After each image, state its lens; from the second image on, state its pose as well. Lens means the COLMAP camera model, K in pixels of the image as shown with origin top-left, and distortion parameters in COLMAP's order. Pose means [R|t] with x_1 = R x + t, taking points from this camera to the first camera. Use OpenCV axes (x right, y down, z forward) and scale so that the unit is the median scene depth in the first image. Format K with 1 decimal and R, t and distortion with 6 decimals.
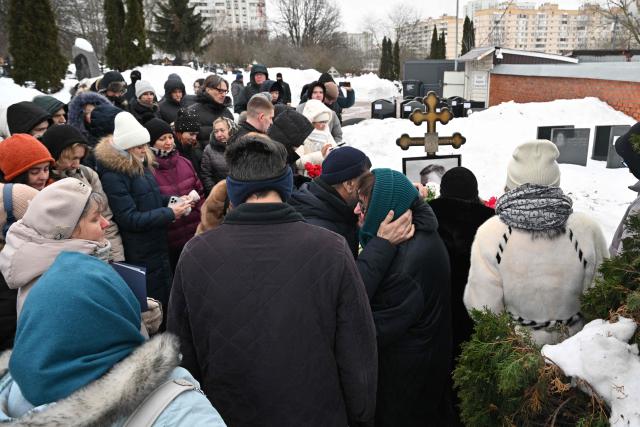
lens RADIAL K [[369.7, 0, 323.7], [0, 369.7, 201.6], [0, 0, 1]] dist [-0.012076, 0.000867]
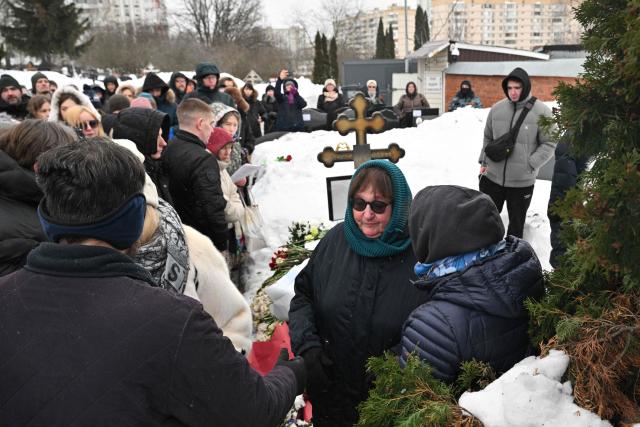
lens RADIAL K [[473.7, 0, 318.8], [0, 473.7, 239.1], [0, 0, 1]] dist [-0.008193, -0.003906]
pose [[0.995142, -0.044793, 0.087671, 0.058833], [0.046986, 0.998628, -0.023116, 0.019333], [-0.086516, 0.027123, 0.995881, 0.004450]]
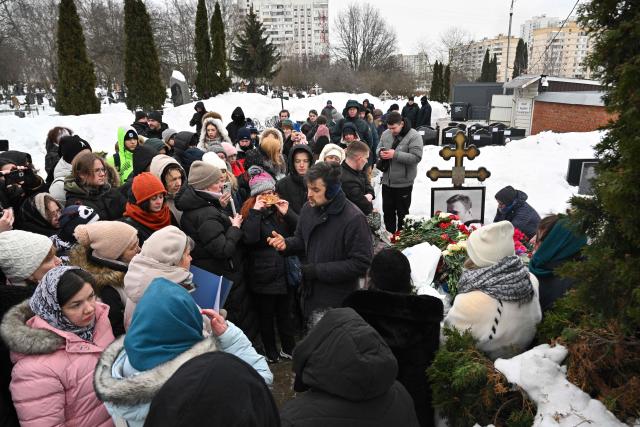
lens RADIAL K [[369.7, 0, 323.7], [0, 369.7, 201.6], [0, 0, 1]] dist [-0.012076, 0.000867]
pose [[0.983506, 0.044524, -0.175308, 0.049011], [-0.041439, 0.998916, 0.021222, -0.048839], [0.176063, -0.013608, 0.984285, -0.113221]]
